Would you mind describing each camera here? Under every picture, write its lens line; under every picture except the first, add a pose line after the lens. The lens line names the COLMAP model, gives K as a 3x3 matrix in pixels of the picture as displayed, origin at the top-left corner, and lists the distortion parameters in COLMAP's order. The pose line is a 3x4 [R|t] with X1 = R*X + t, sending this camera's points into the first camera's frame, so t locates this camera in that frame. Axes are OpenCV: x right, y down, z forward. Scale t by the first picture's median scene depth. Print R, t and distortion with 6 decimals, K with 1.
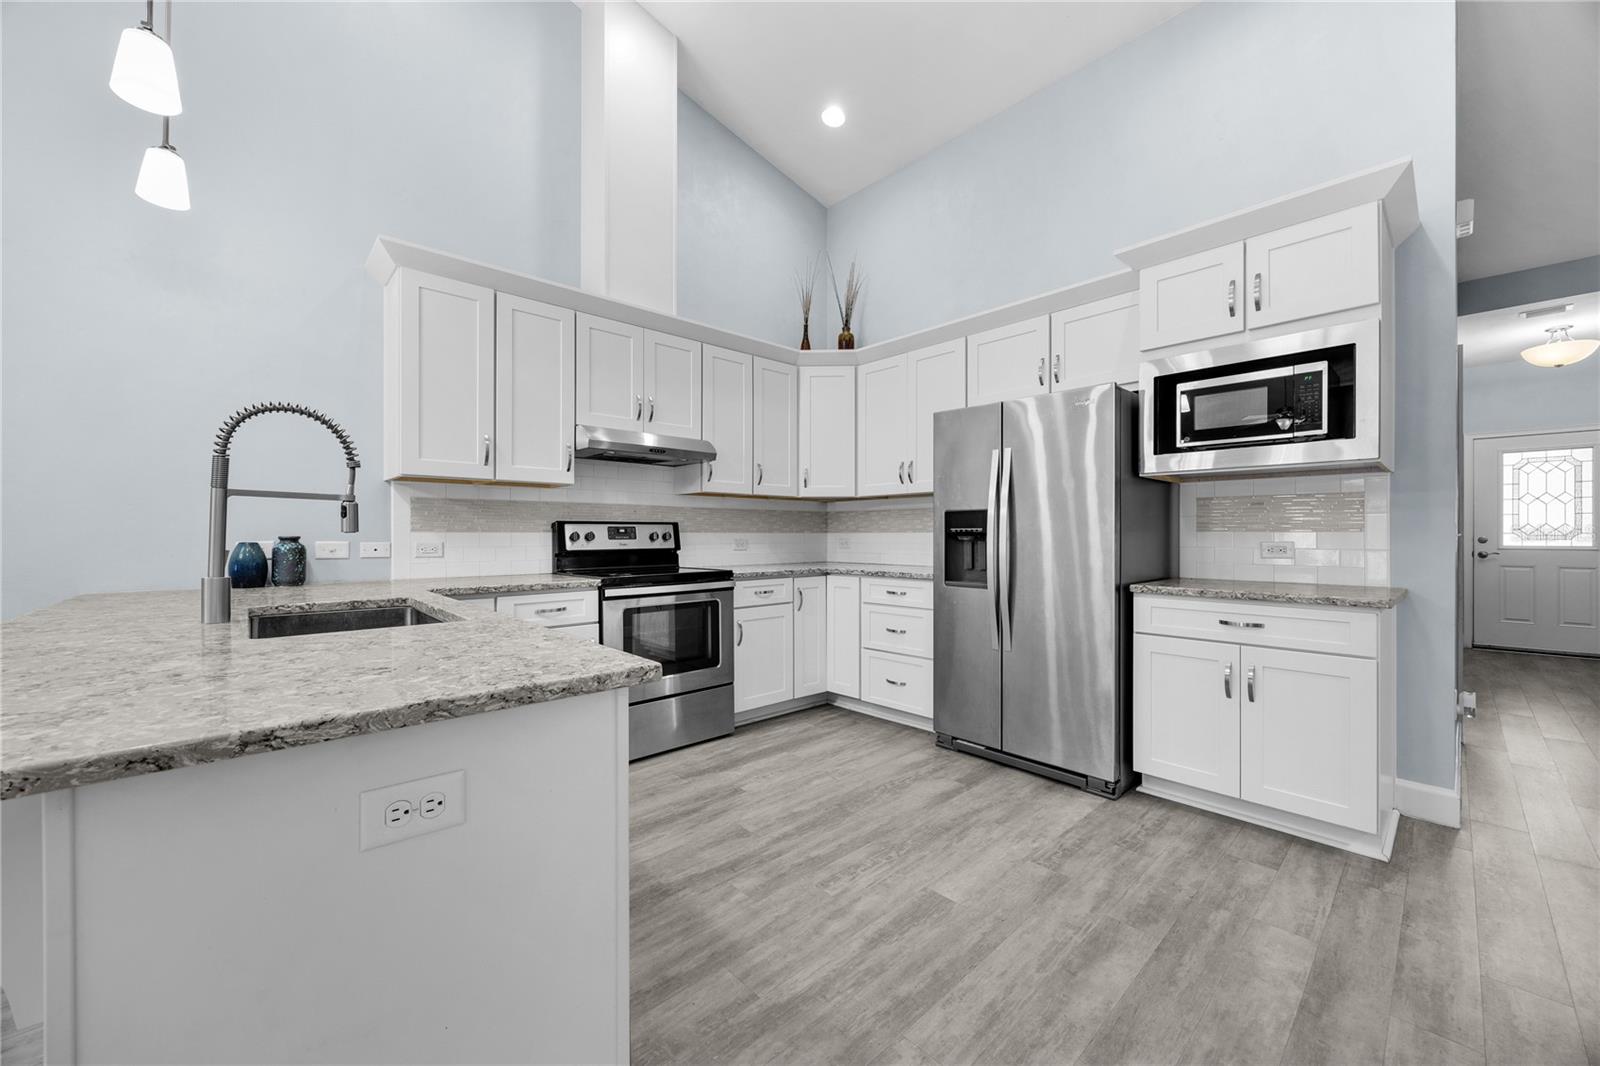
lens RADIAL K [[615.6, 0, 801.4], [0, 615.6, 532.9], [0, 0, 1]] dist [-0.002759, 0.000076]
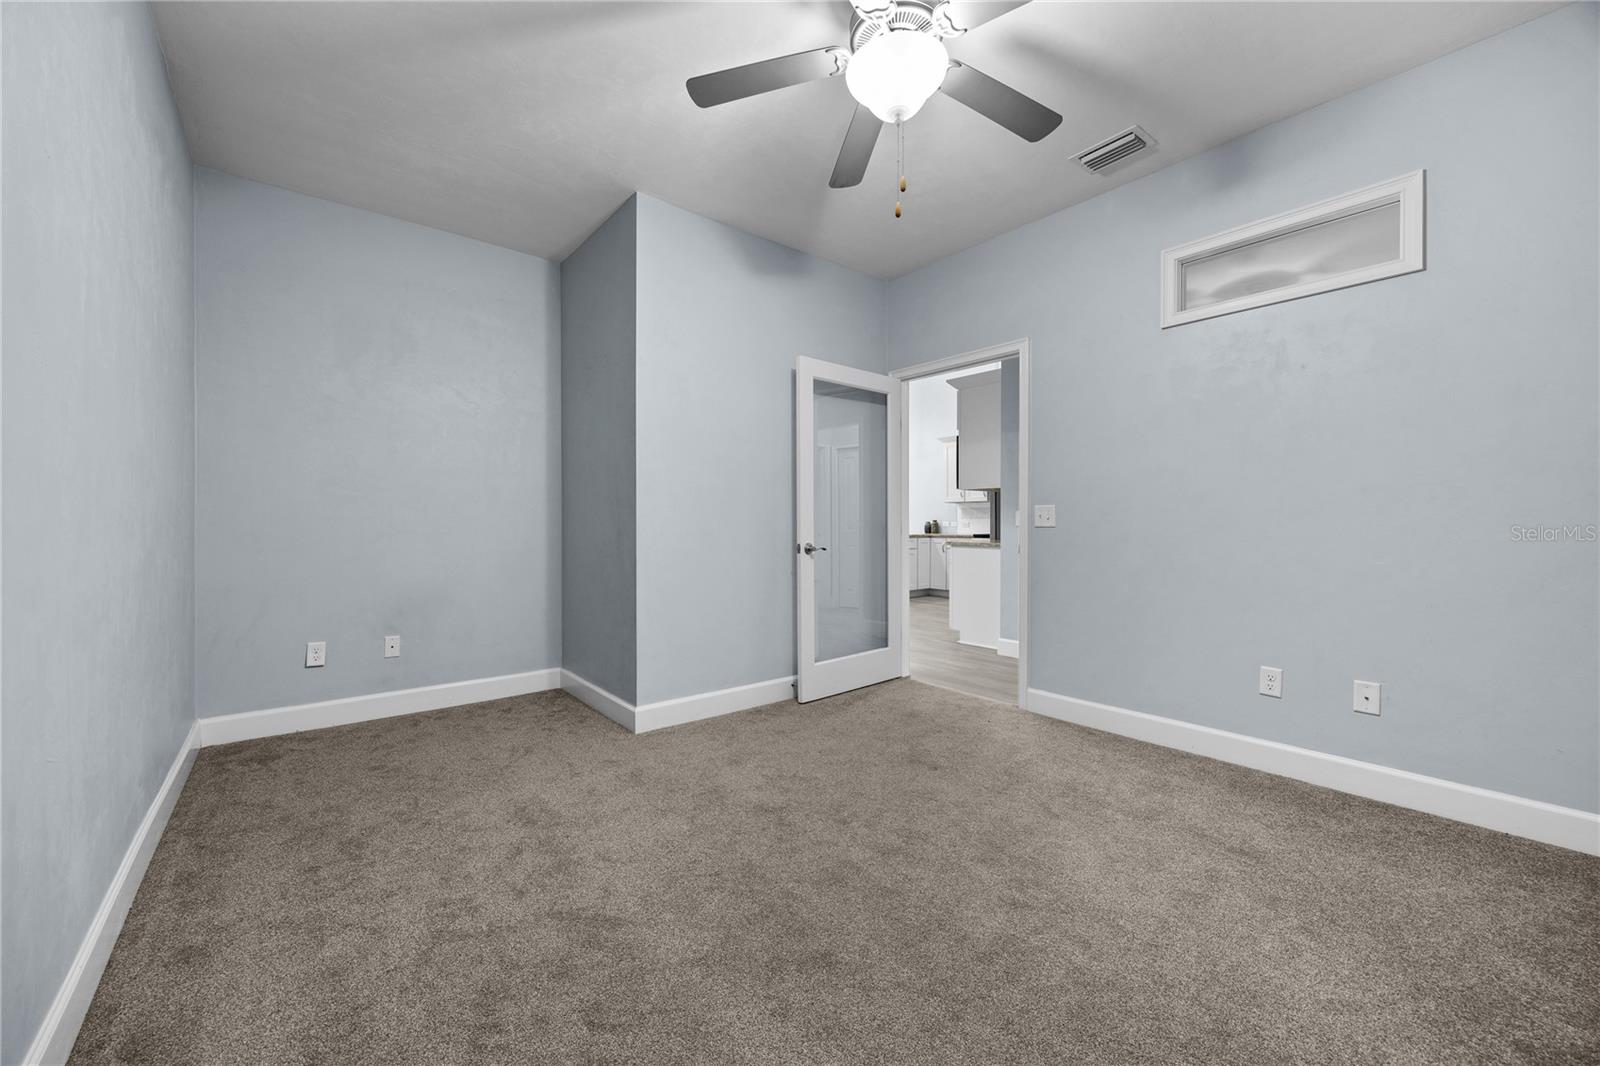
lens RADIAL K [[615.6, 0, 801.3], [0, 615.6, 529.2], [0, 0, 1]] dist [-0.002759, 0.000076]
pose [[-0.055605, 0.008444, -0.998417, 2.643267], [0.001519, 0.999964, 0.008373, 0.025660], [0.998452, -0.001051, -0.055616, 0.355761]]
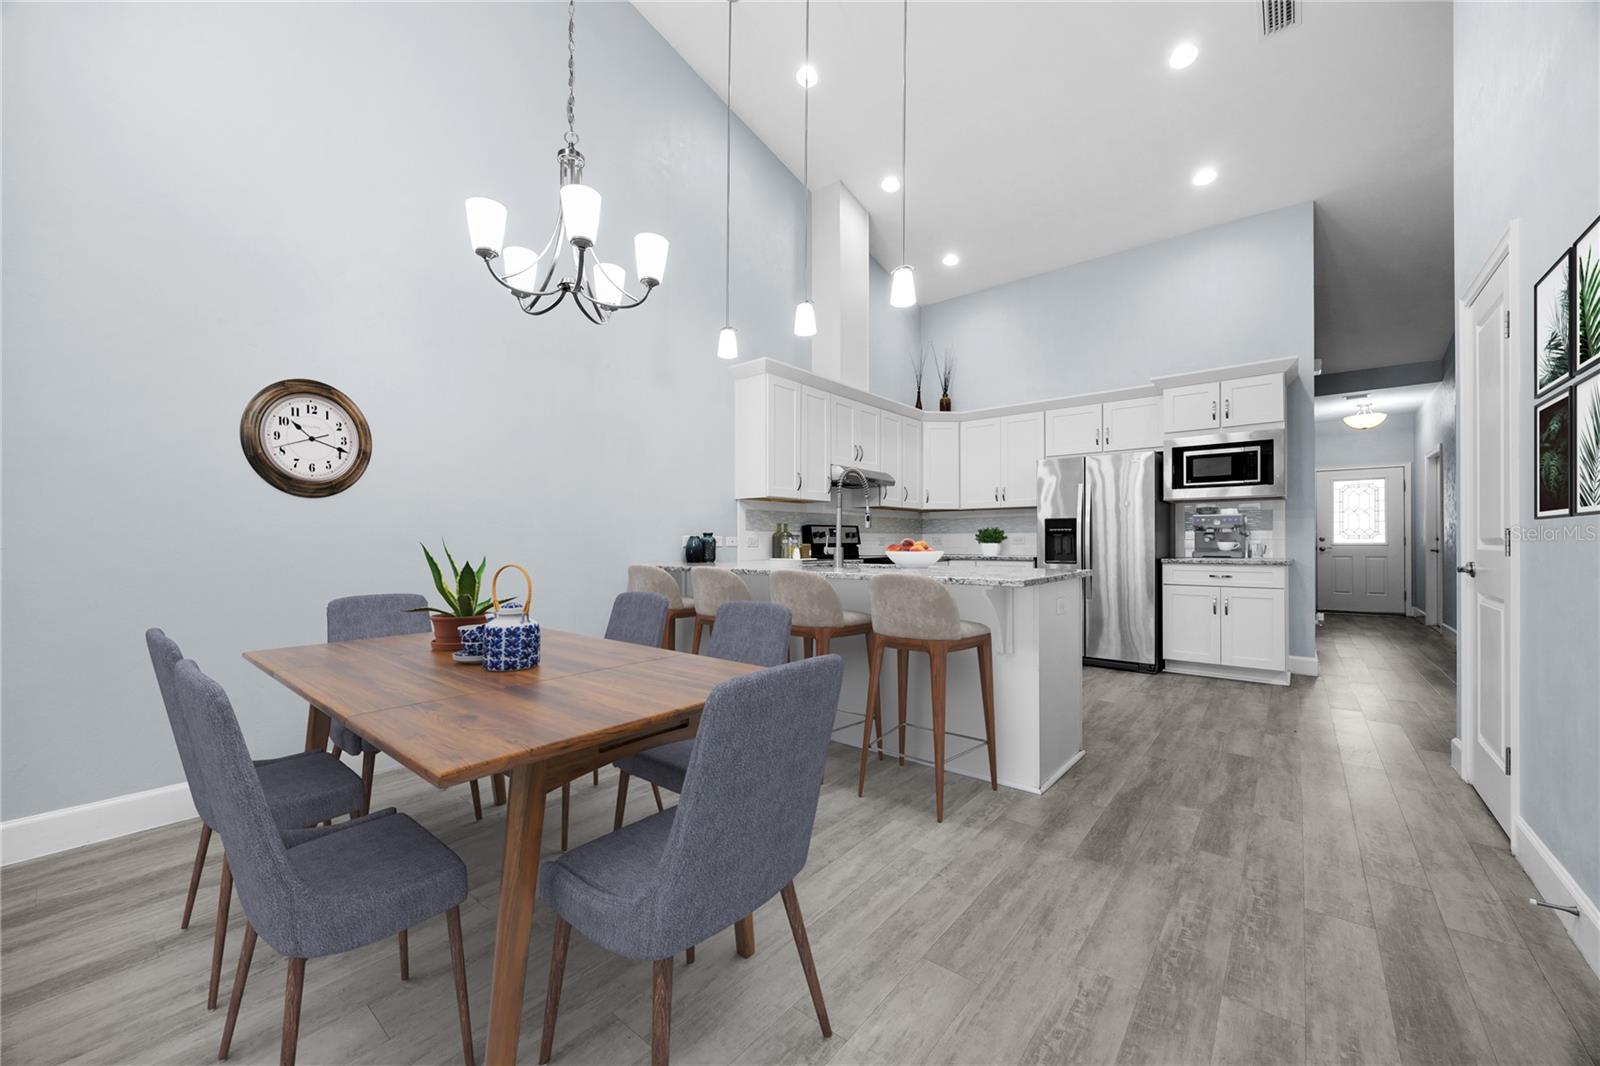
lens RADIAL K [[615.6, 0, 795.8], [0, 615.6, 537.9], [0, 0, 1]] dist [-0.002759, 0.000076]
pose [[0.990924, -0.001503, 0.134416, -0.737908], [0.001944, 0.999993, -0.003149, 0.022290], [-0.134410, 0.003382, 0.990920, -0.634147]]
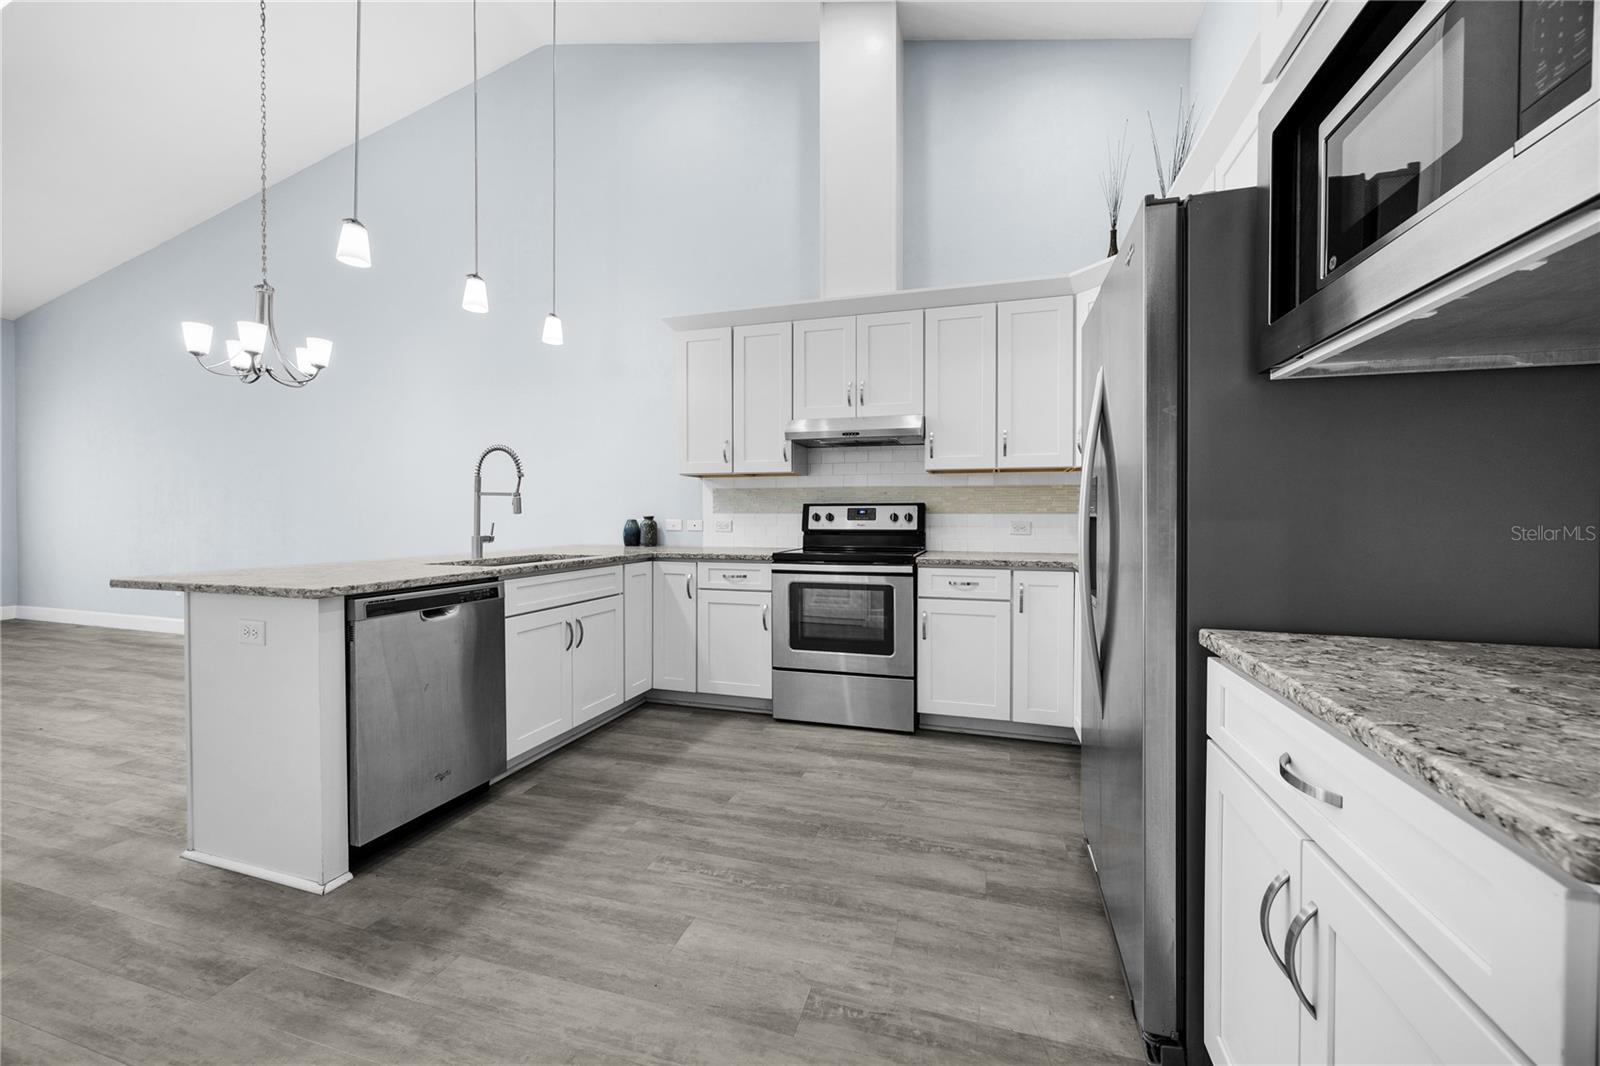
lens RADIAL K [[615.6, 0, 800.4], [0, 615.6, 520.7], [0, 0, 1]] dist [-0.002759, 0.000076]
pose [[0.502973, 0.010358, -0.864240, 0.702566], [-0.000235, 0.999930, 0.011847, -0.001145], [0.864302, -0.005756, 0.502940, 0.470701]]
